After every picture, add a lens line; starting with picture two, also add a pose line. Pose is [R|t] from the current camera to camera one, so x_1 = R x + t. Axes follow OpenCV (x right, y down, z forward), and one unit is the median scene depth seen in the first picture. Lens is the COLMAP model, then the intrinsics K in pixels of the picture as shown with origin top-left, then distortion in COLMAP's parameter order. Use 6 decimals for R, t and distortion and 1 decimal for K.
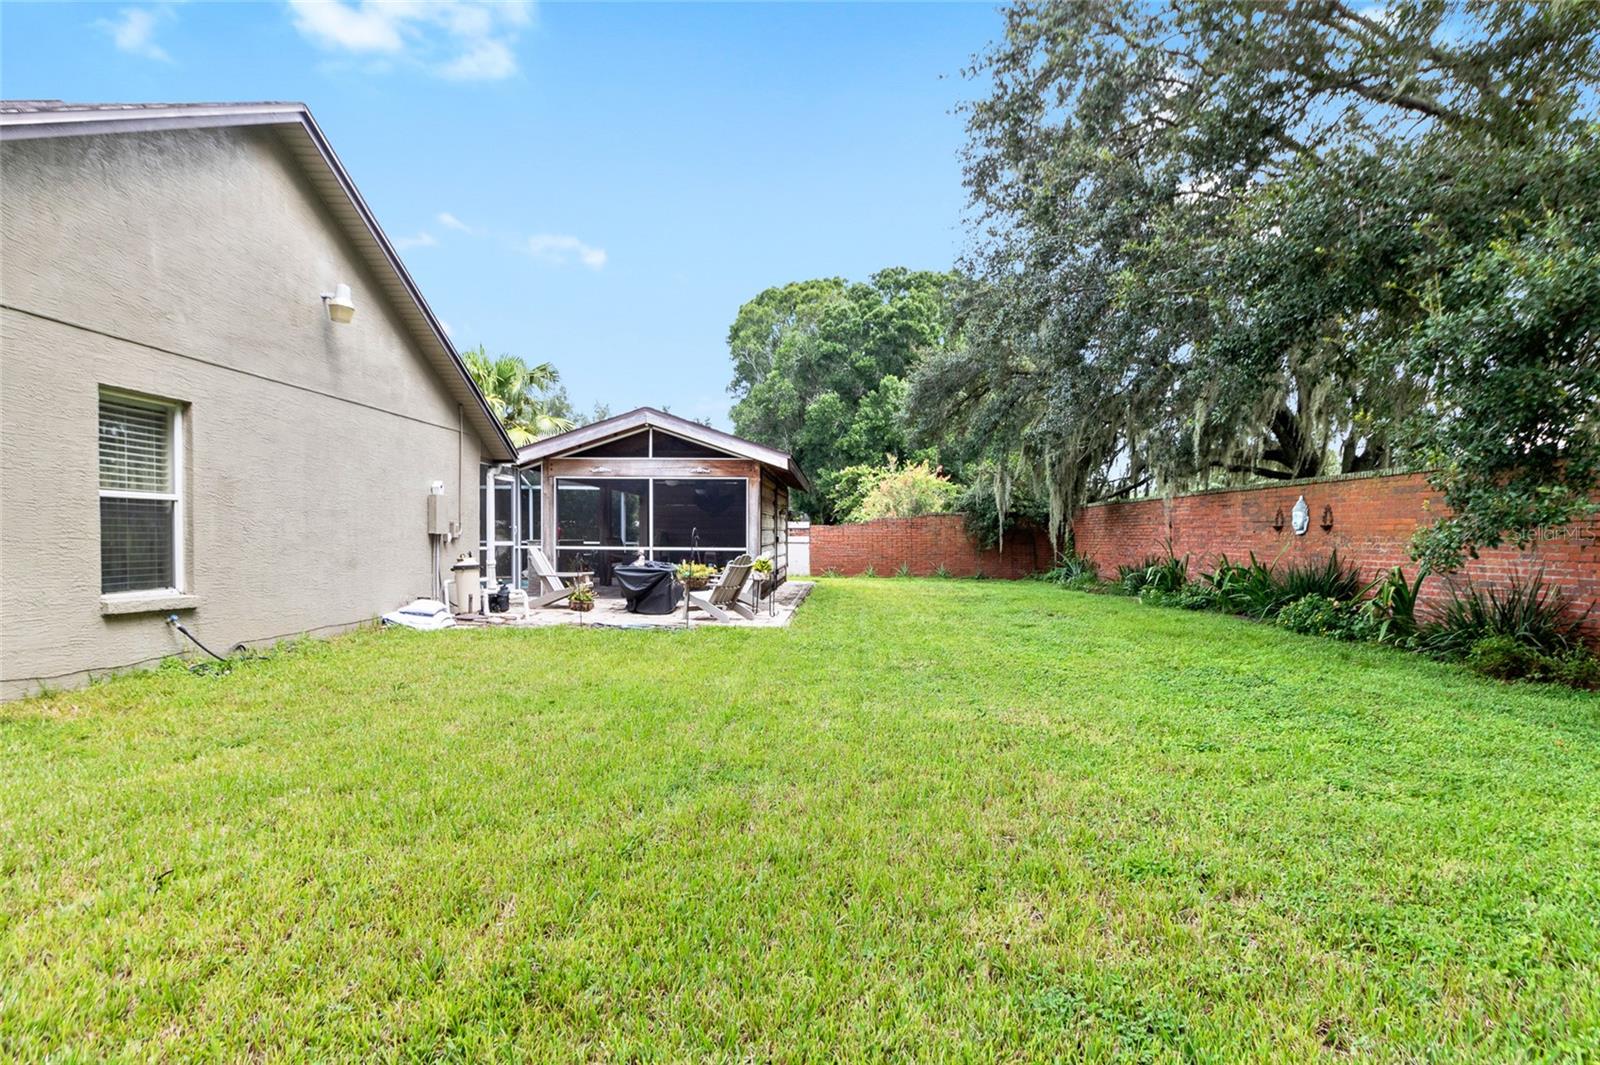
lens RADIAL K [[882.6, 0, 800.0], [0, 882.6, 532.5], [0, 0, 1]] dist [-0.000218, -0.000008]
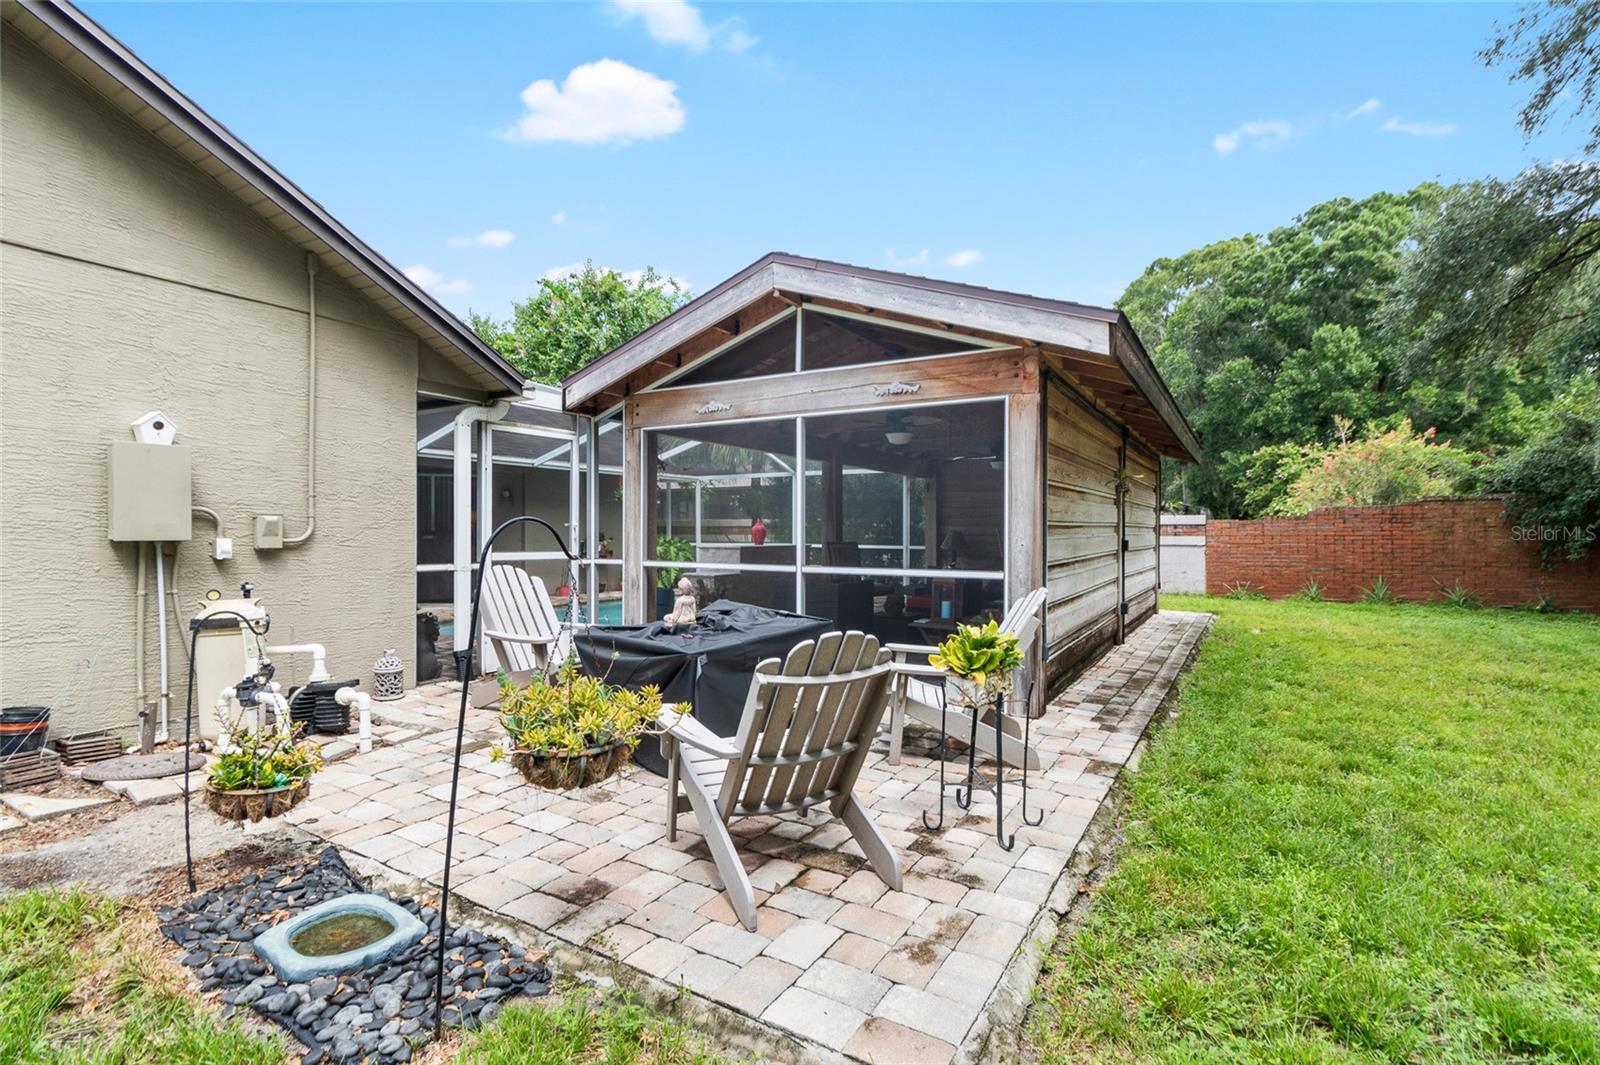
lens RADIAL K [[843.5, 0, 800.0], [0, 843.5, 532.5], [0, 0, 1]] dist [0.037838, 0.000150]
pose [[0.904357, -0.003054, -0.426765, 0.003728], [0.004087, 0.999991, 0.001504, -0.000234], [0.426756, -0.003105, 0.904361, 0.126291]]
